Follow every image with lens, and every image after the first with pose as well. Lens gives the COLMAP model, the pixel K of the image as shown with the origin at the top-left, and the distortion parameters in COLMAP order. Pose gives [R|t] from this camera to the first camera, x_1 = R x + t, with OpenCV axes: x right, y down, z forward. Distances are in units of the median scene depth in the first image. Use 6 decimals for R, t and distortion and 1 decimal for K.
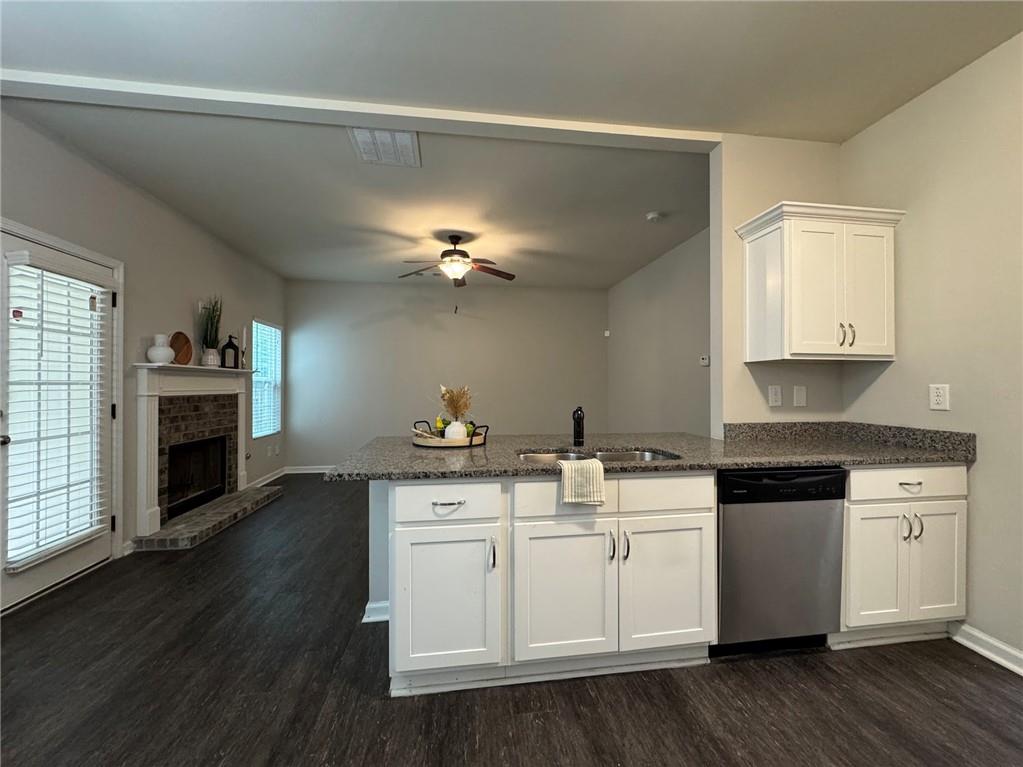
lens RADIAL K [[406.8, 0, 513.5], [0, 406.8, 383.6], [0, 0, 1]] dist [-0.001035, -0.000593]
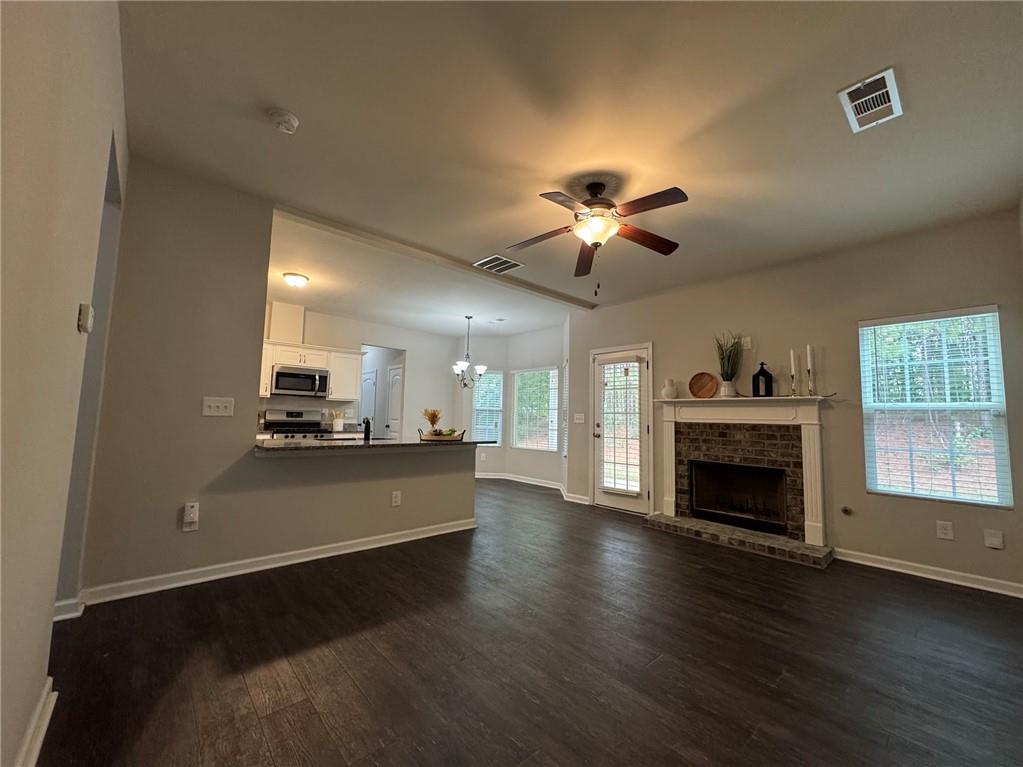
lens RADIAL K [[406.8, 0, 504.7], [0, 406.8, 385.1], [0, 0, 1]] dist [-0.001035, -0.000593]
pose [[-0.835962, -0.068779, -0.544460, 0.464760], [-0.023415, 0.995682, -0.089829, 0.049426], [0.548287, -0.062345, -0.833963, 2.055738]]
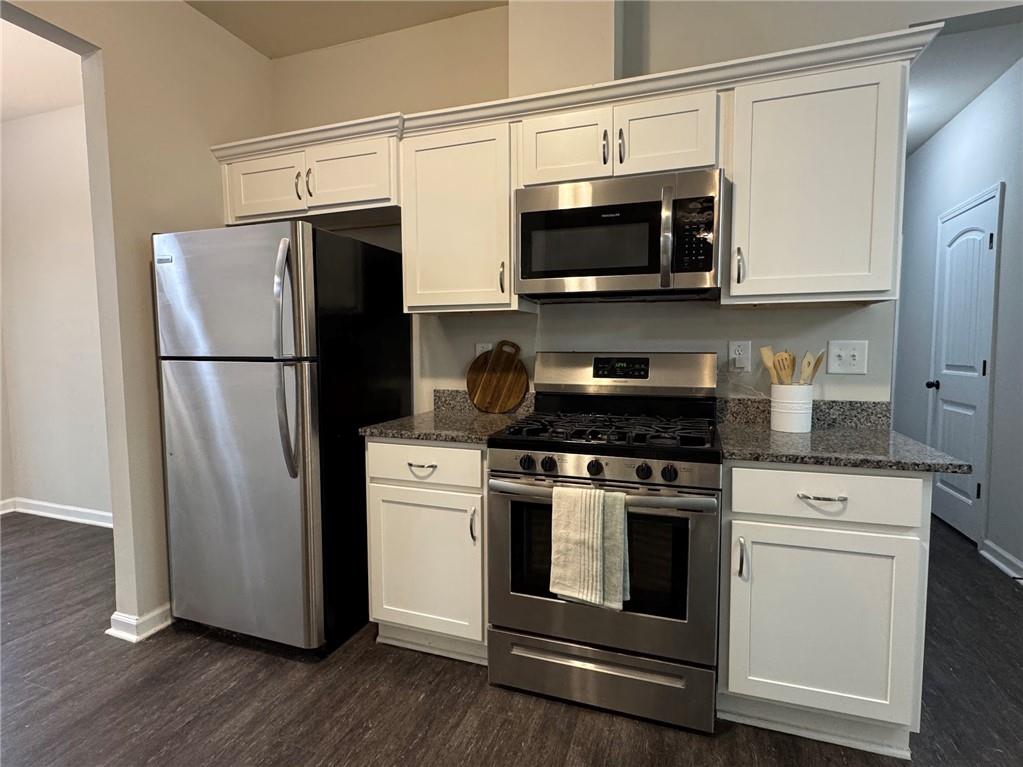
lens RADIAL K [[529.2, 0, 510.5], [0, 529.2, 379.4], [0, 0, 1]] dist [-0.005769, -0.001249]
pose [[-0.878465, -0.033097, 0.476659, -0.000602], [0.000270, 0.997564, 0.069763, 0.003182], [-0.477807, 0.061413, -0.876316, 0.473980]]
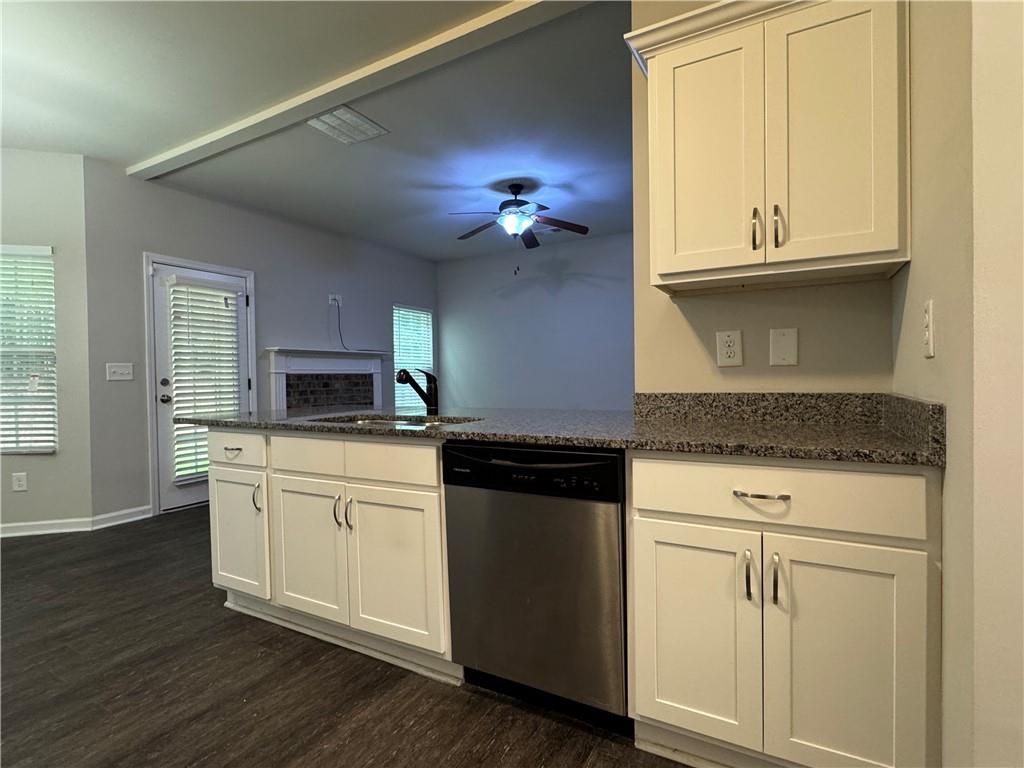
lens RADIAL K [[515.4, 0, 514.6], [0, 515.4, 384.5], [0, 0, 1]] dist [-0.005514, 0.000380]
pose [[0.792822, -0.004043, -0.609440, 0.725737], [0.019923, 0.999615, 0.019286, 0.052906], [0.609128, -0.027432, 0.792598, 0.179371]]
